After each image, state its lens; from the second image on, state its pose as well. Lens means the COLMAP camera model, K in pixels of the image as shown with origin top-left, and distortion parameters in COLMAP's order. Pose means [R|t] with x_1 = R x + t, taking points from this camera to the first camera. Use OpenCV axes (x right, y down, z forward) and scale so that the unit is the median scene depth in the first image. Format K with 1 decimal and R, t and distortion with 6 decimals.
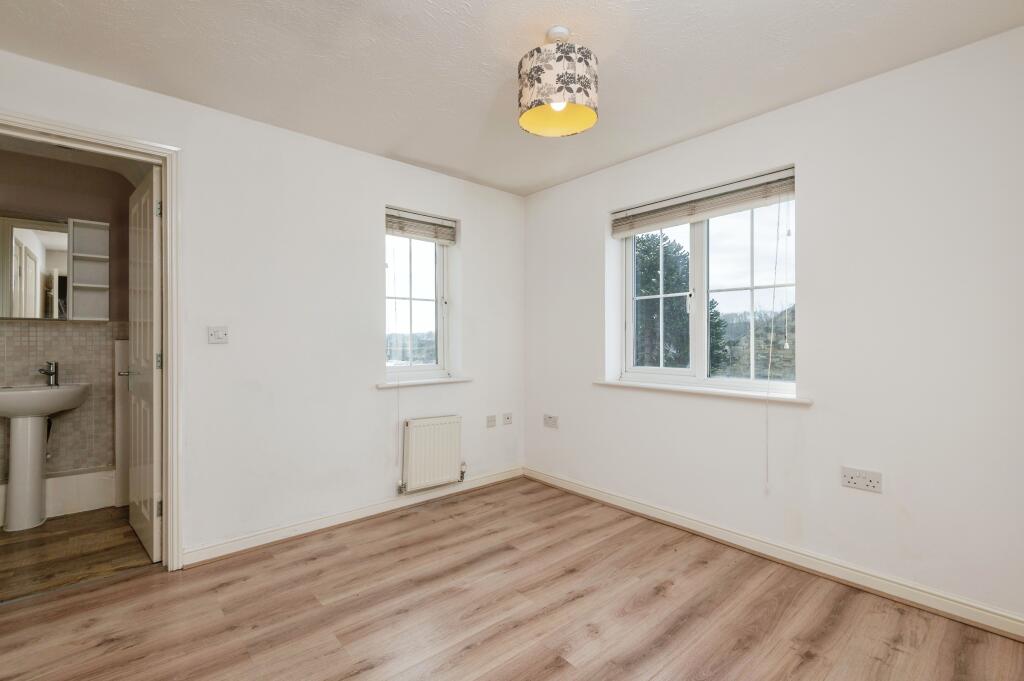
lens RADIAL K [[467.6, 0, 512.0], [0, 467.6, 340.5], [0, 0, 1]] dist [0.042344, -0.020843]
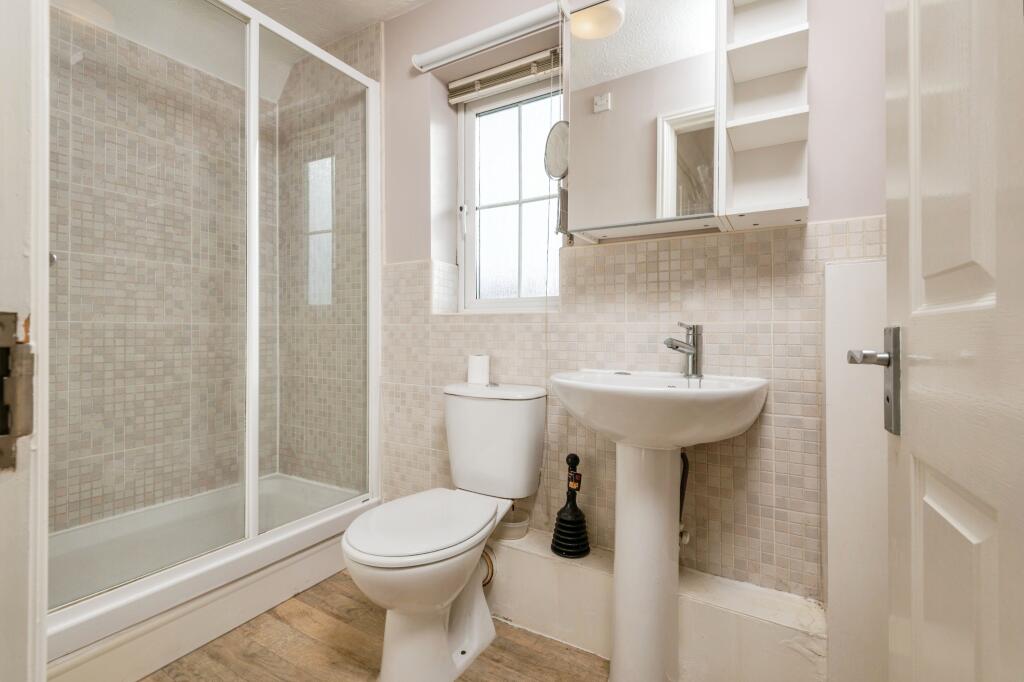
lens RADIAL K [[467.6, 0, 512.0], [0, 467.6, 341.0], [0, 0, 1]] dist [0.042344, -0.020843]
pose [[0.304052, 0.004083, -0.952647, -0.272966], [-0.001692, 0.999992, 0.003746, 0.026936], [0.952654, 0.000473, 0.304057, 0.323239]]
